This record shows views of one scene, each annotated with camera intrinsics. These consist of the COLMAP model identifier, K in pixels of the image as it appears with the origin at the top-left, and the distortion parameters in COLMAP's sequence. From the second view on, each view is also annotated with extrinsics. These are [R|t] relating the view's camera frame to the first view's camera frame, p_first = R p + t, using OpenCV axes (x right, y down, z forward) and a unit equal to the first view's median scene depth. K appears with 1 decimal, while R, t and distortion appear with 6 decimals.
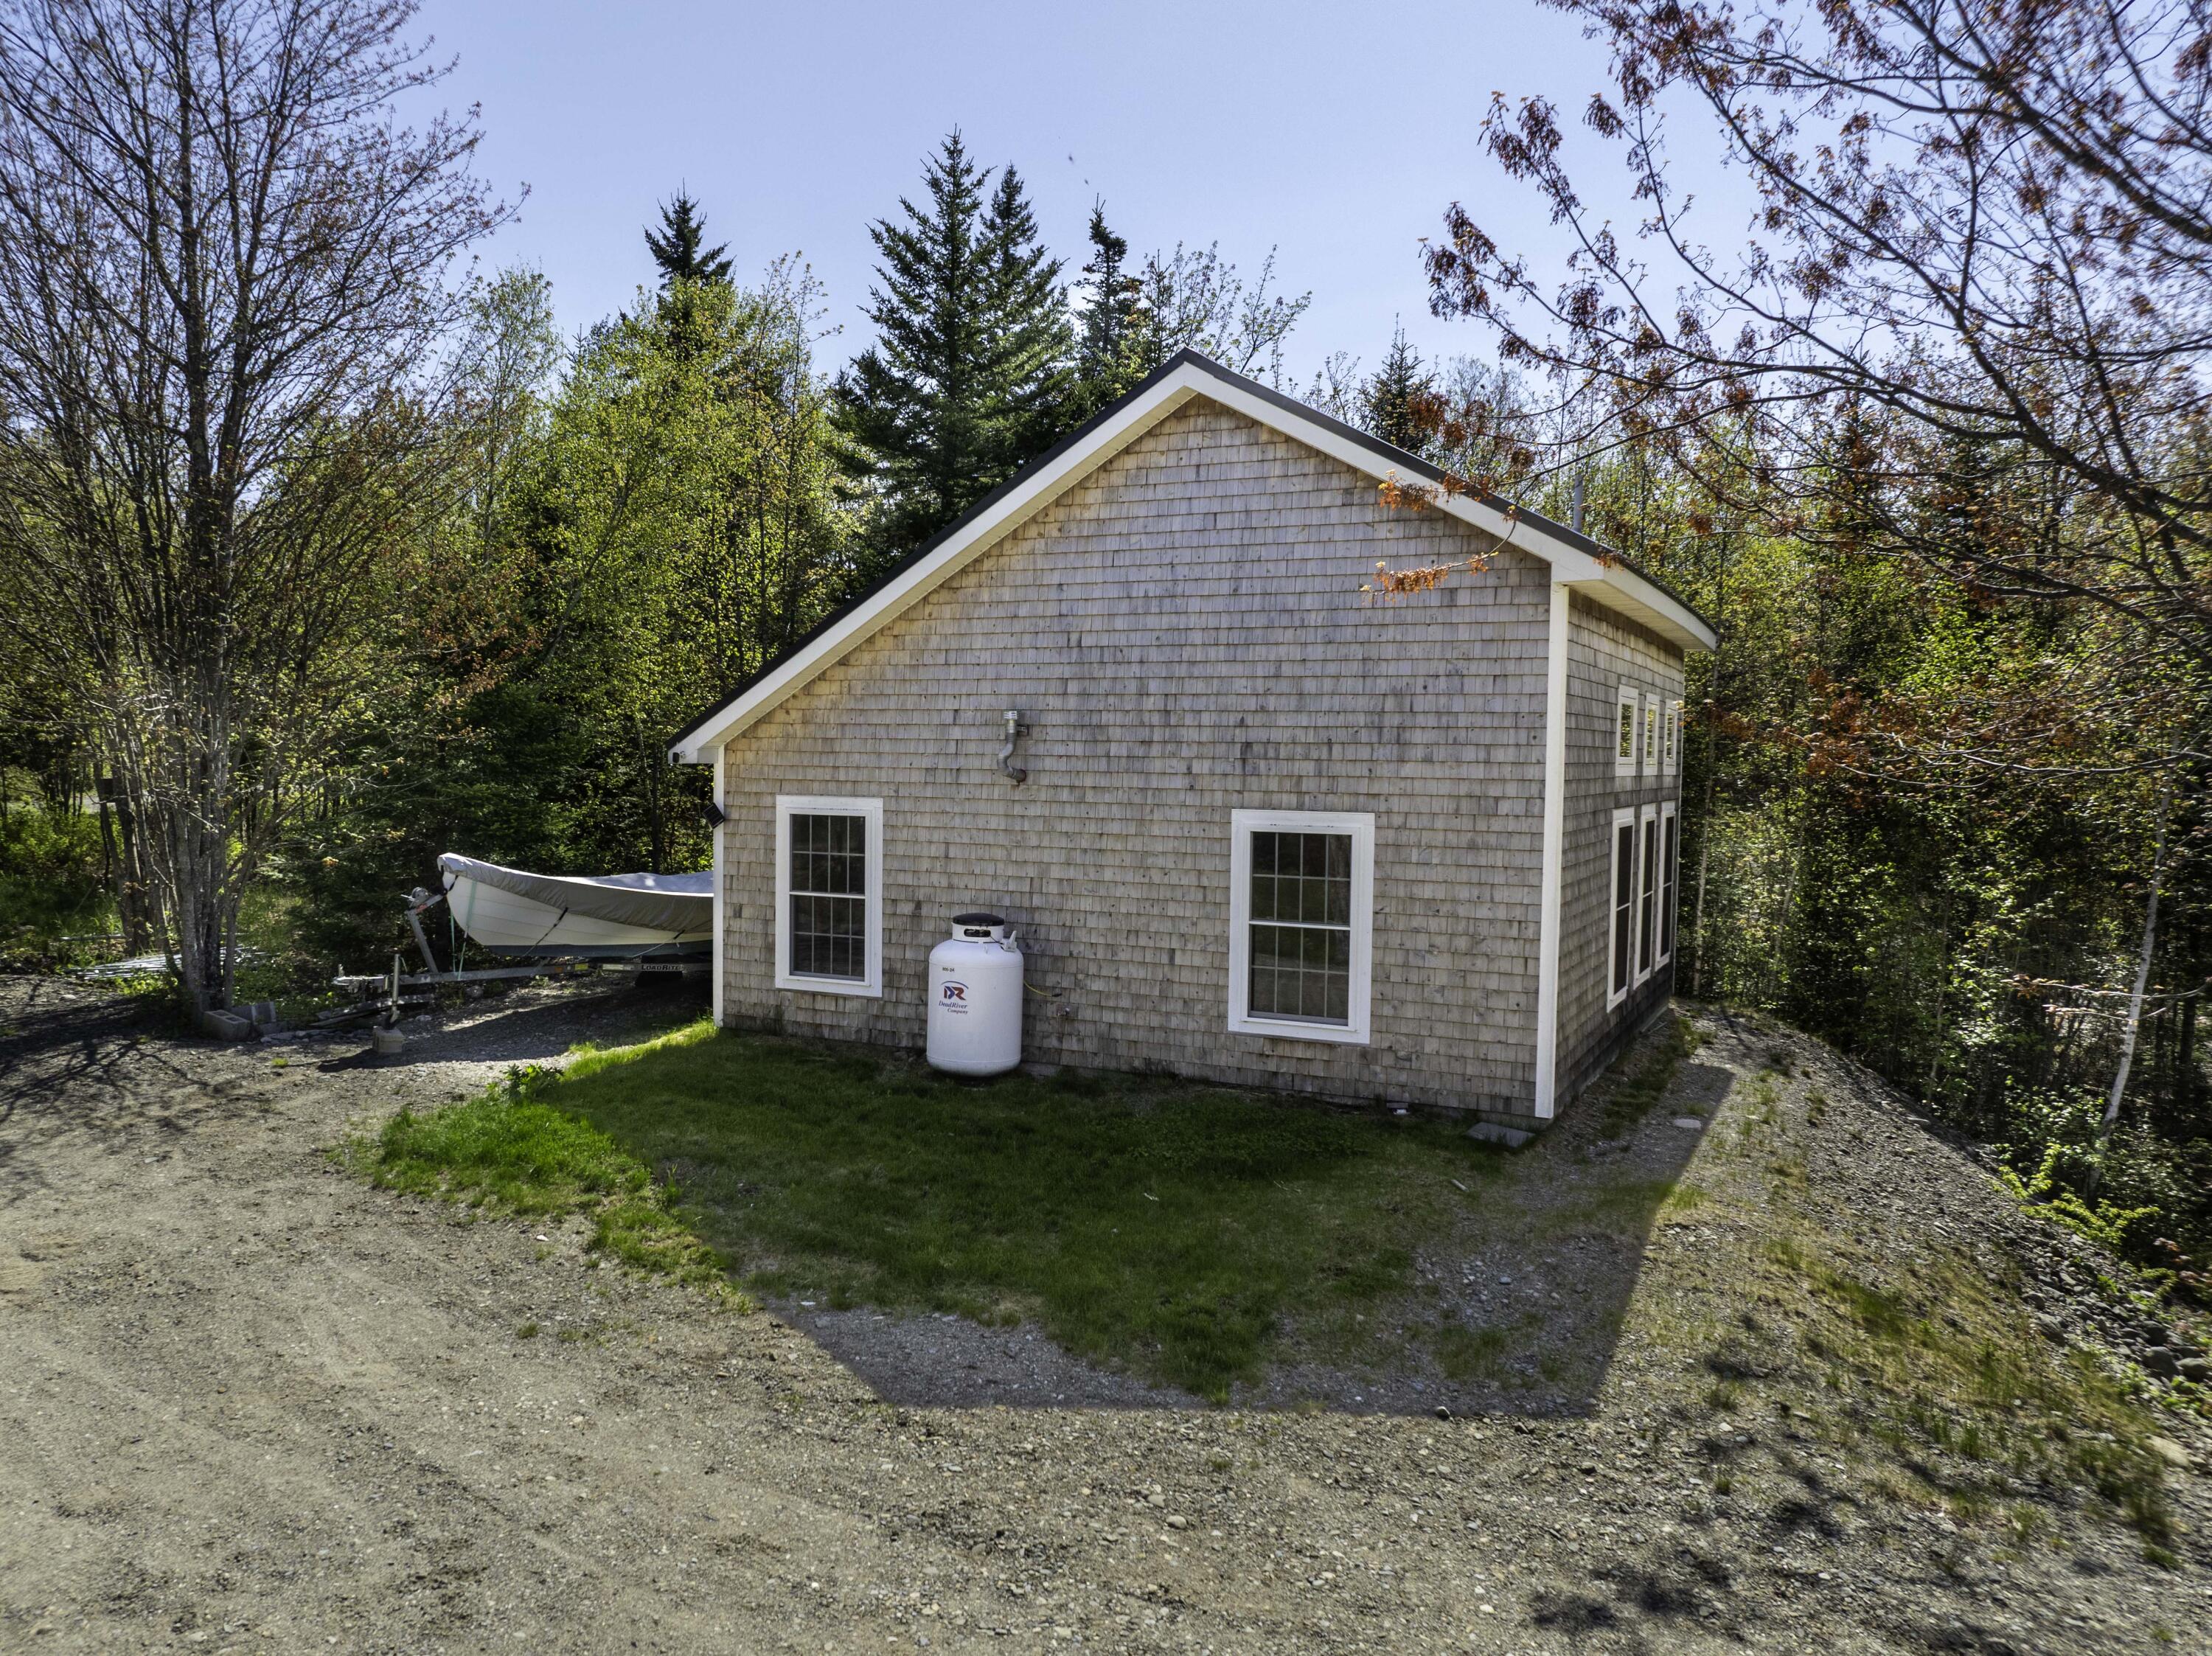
lens RADIAL K [[1648.4, 0, 1106.0], [0, 1648.4, 828.0], [0, 0, 1]] dist [0.000638, -0.064074]
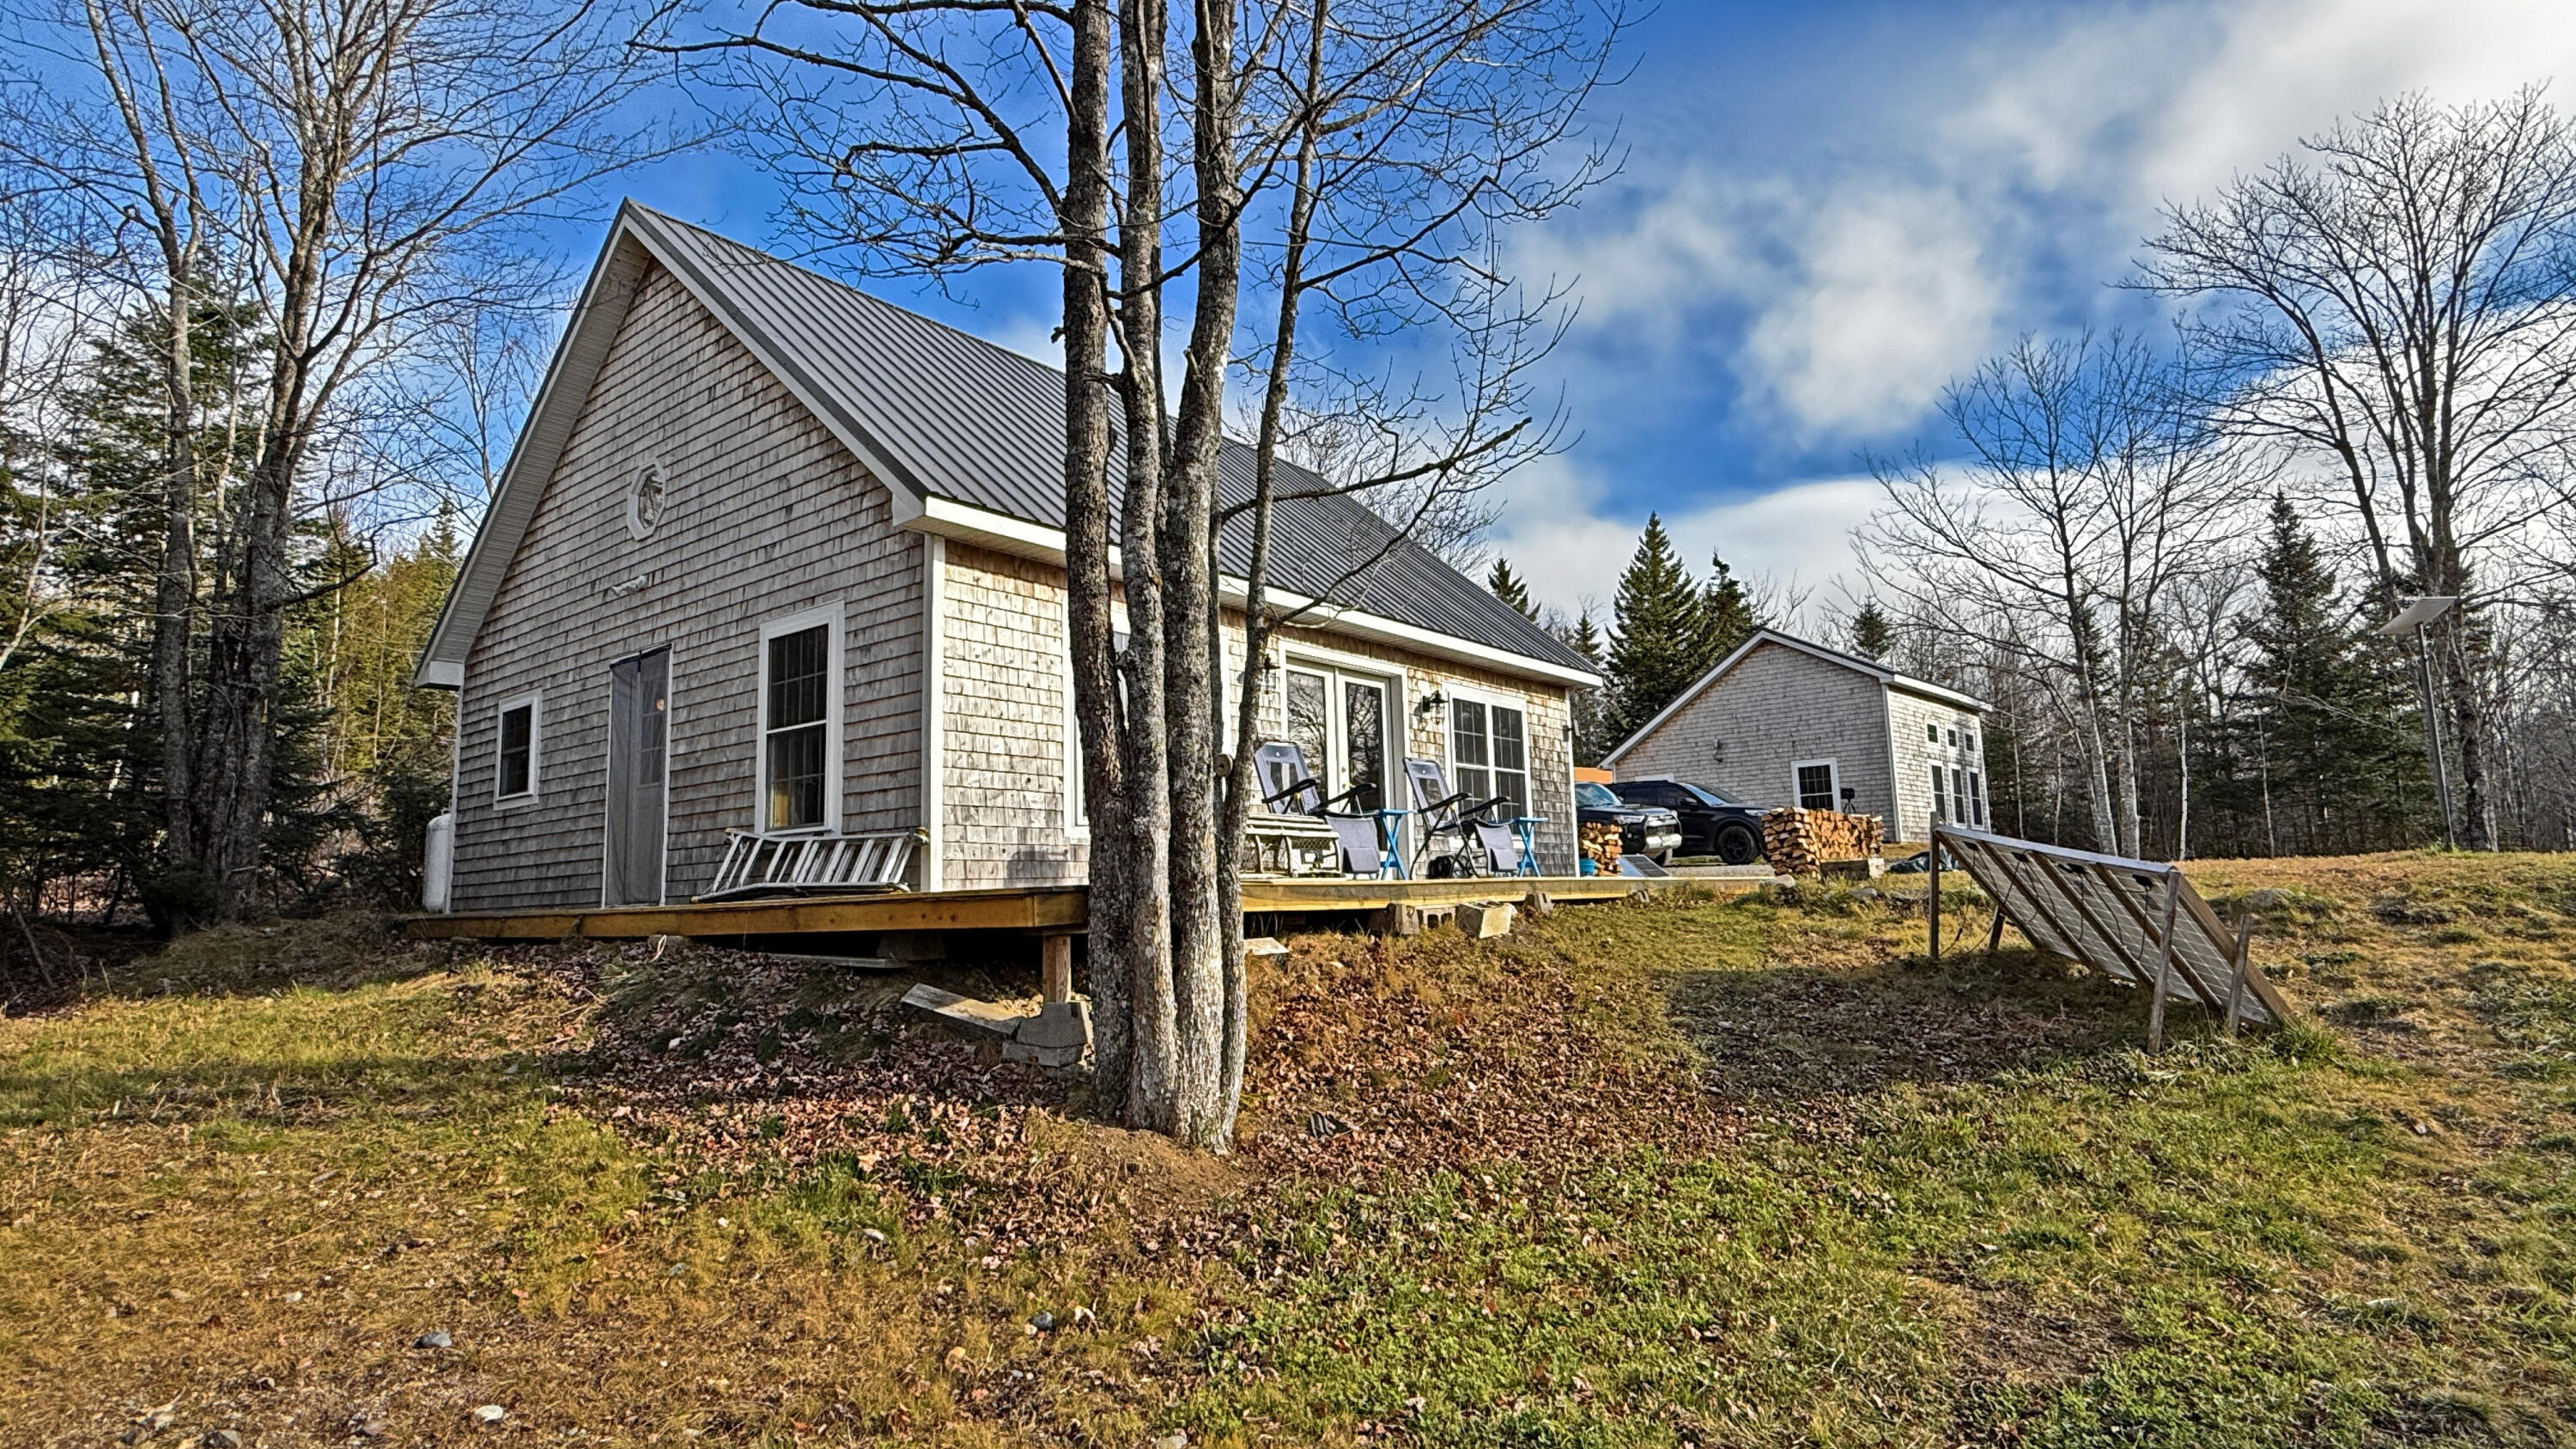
lens RADIAL K [[1400.8, 0, 1288.0], [0, 1400.8, 724.5], [0, 0, 1]] dist [-0.000295, -0.000037]
pose [[0.955428, -0.078699, -0.284541, -0.079897], [0.022407, 0.980365, -0.195912, 0.466058], [0.294372, 0.180804, 0.938432, -1.998822]]
